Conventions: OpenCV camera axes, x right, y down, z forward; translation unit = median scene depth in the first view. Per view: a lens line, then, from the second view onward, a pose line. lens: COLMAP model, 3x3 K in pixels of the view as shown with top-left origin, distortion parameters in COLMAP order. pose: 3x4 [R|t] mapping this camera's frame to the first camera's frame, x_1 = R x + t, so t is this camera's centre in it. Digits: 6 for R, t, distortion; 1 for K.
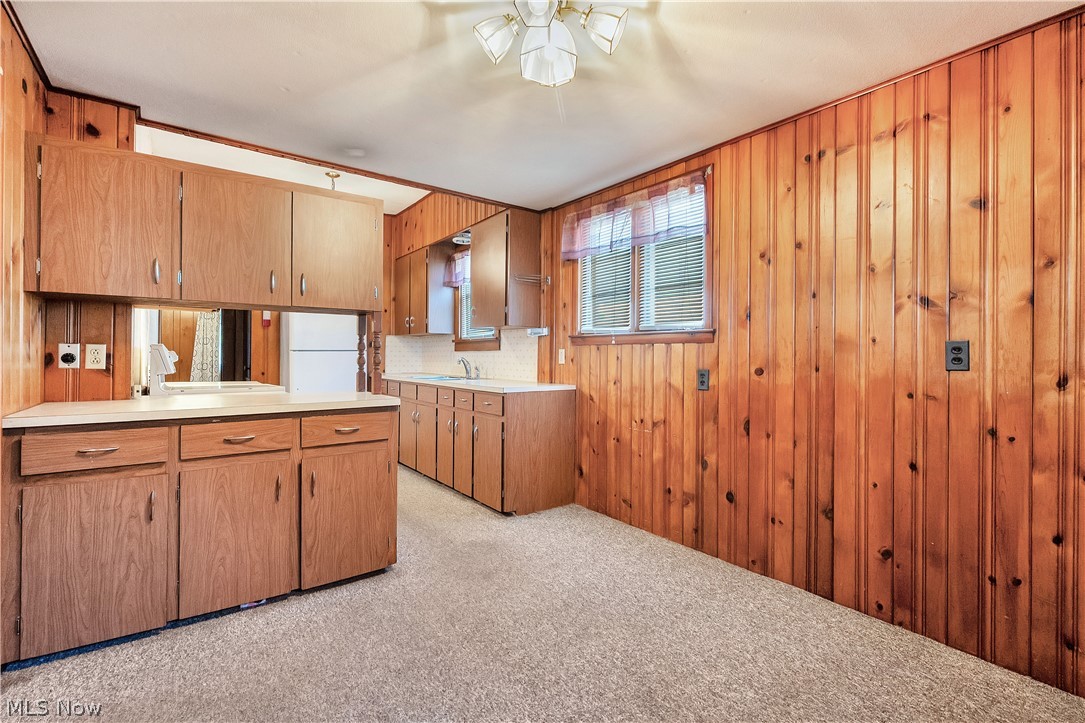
lens RADIAL K [[481.0, 0, 536.4], [0, 481.0, 355.7], [0, 0, 1]] dist [-0.004299, 0.000902]
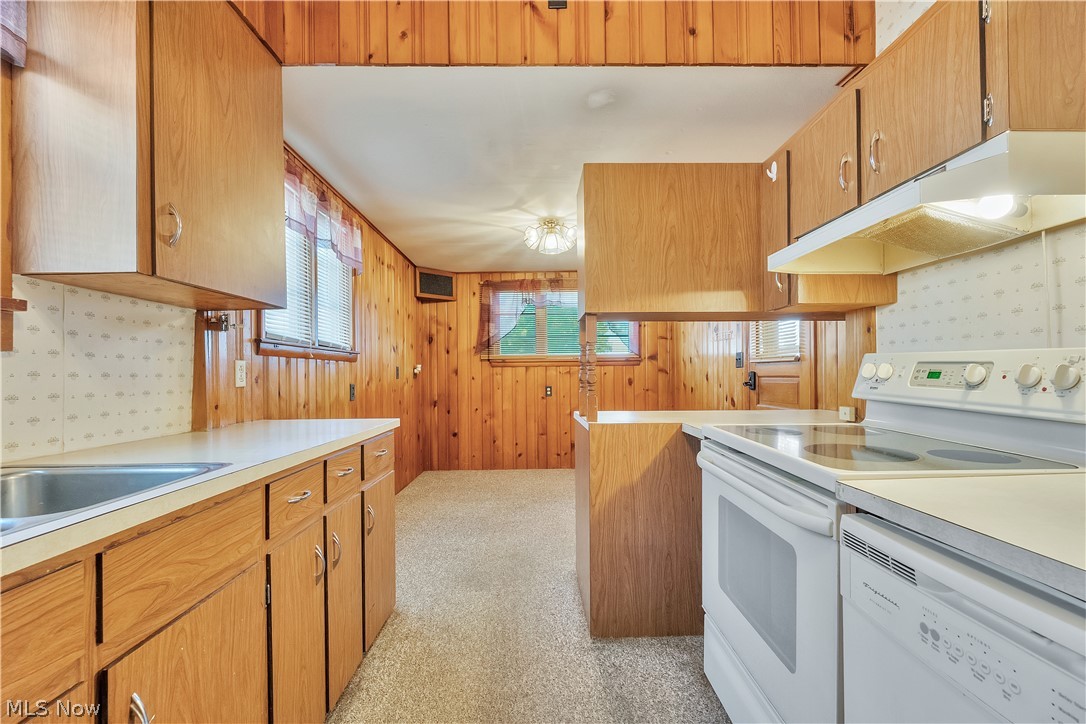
lens RADIAL K [[481.4, 0, 542.8], [0, 481.4, 368.2], [0, 0, 1]] dist [-0.004299, 0.000902]
pose [[-0.816821, 0.004732, 0.576872, -0.611136], [-0.000152, 0.999965, -0.008418, 0.000527], [-0.576891, -0.006964, -0.816791, 1.385095]]
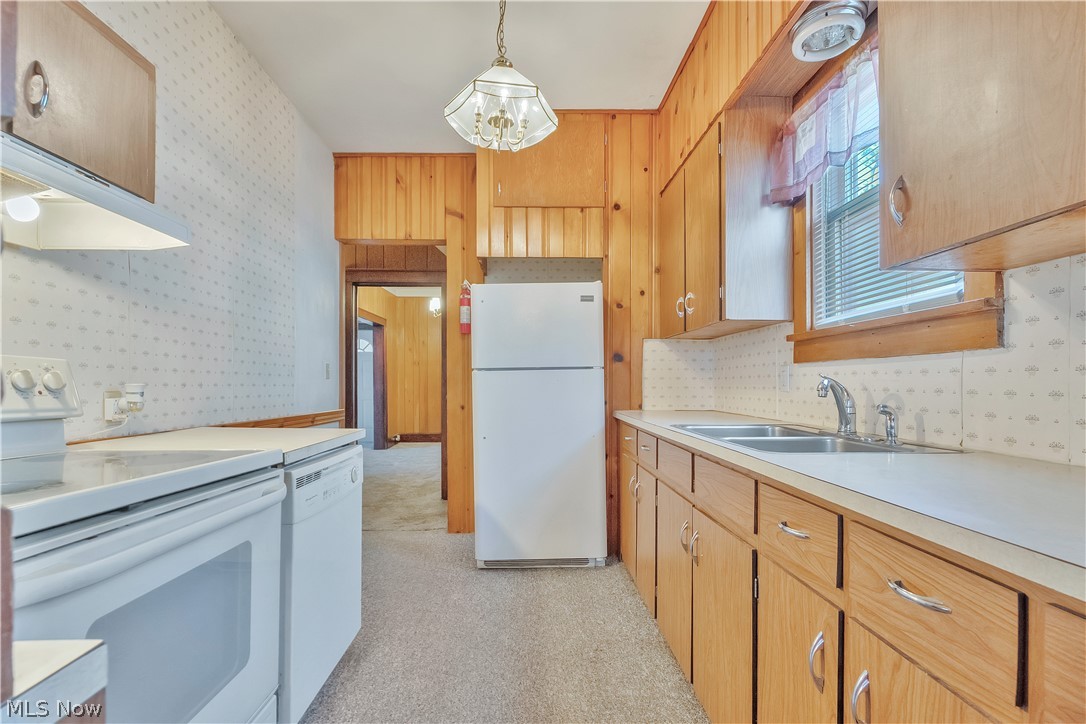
lens RADIAL K [[481.4, 0, 534.1], [0, 481.4, 380.5], [0, 0, 1]] dist [-0.004299, 0.000902]
pose [[0.819795, -0.011452, -0.572542, -0.181931], [0.010077, 0.999934, -0.005571, 0.008553], [0.572568, -0.001202, 0.819856, 0.837839]]
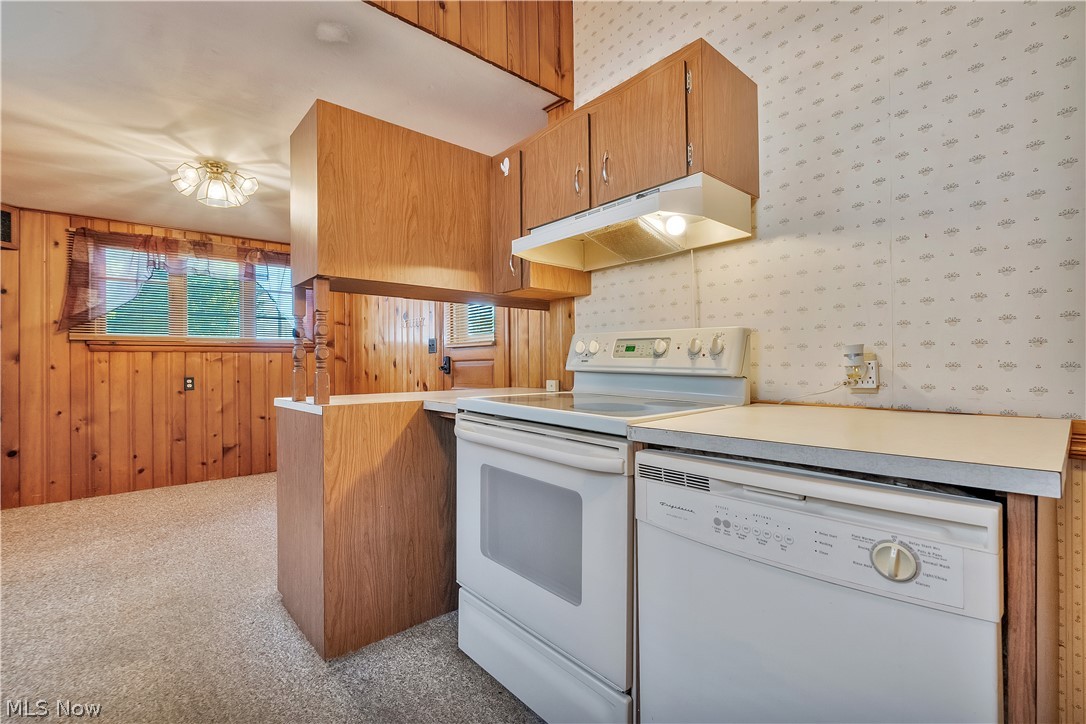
lens RADIAL K [[481.4, 0, 539.7], [0, 481.4, 355.8], [0, 0, 1]] dist [-0.004299, 0.000902]
pose [[-0.996152, 0.001064, -0.087631, -0.496077], [0.003100, 0.999729, -0.023093, 0.023505], [0.087582, -0.023276, -0.995885, 1.386171]]
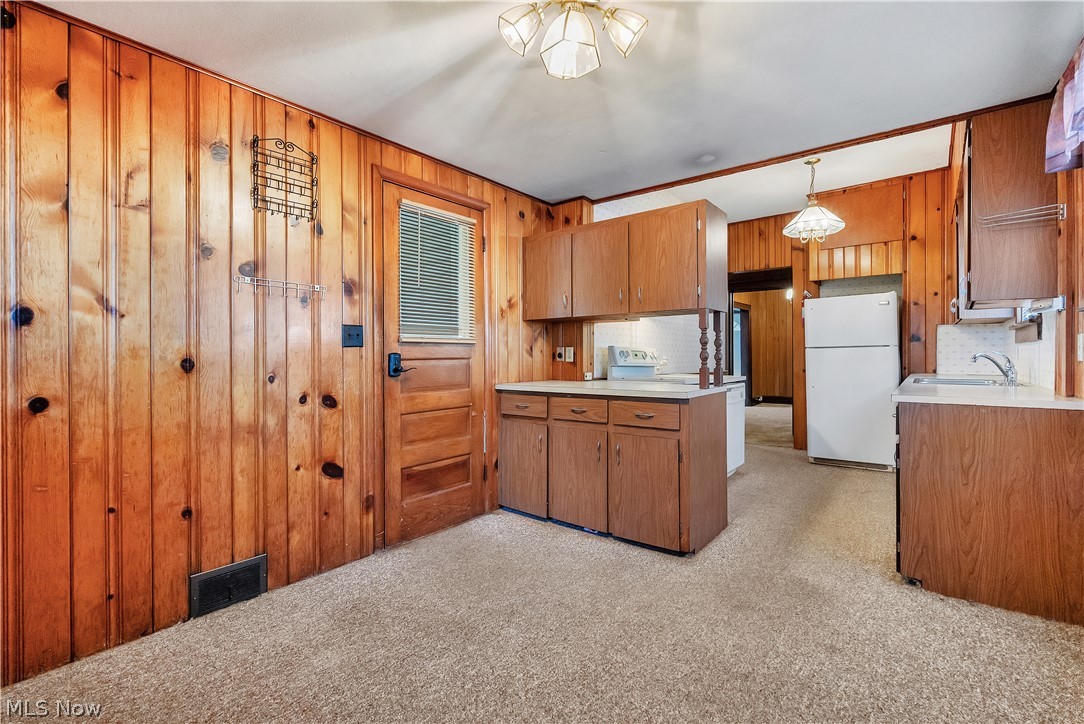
lens RADIAL K [[480.5, 0, 547.3], [0, 480.5, 354.3], [0, 0, 1]] dist [-0.004299, 0.000902]
pose [[0.264697, -0.009982, -0.964280, 0.451253], [0.008236, 0.999933, -0.008090, 0.009537], [0.964296, -0.005801, 0.264761, 0.317023]]
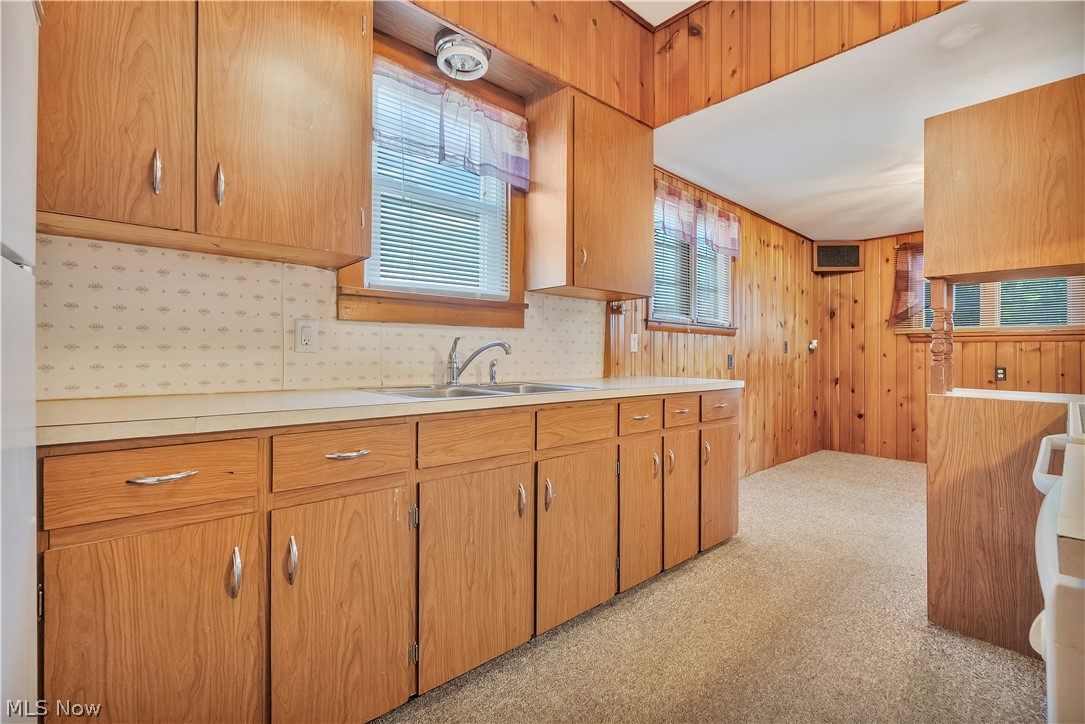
lens RADIAL K [[481.0, 0, 540.1], [0, 481.0, 348.3], [0, 0, 1]] dist [-0.004299, 0.000902]
pose [[-0.096640, 0.001164, 0.995319, -0.824283], [-0.012865, 0.999914, -0.002418, 0.016914], [-0.995236, -0.013038, -0.096617, 1.369309]]
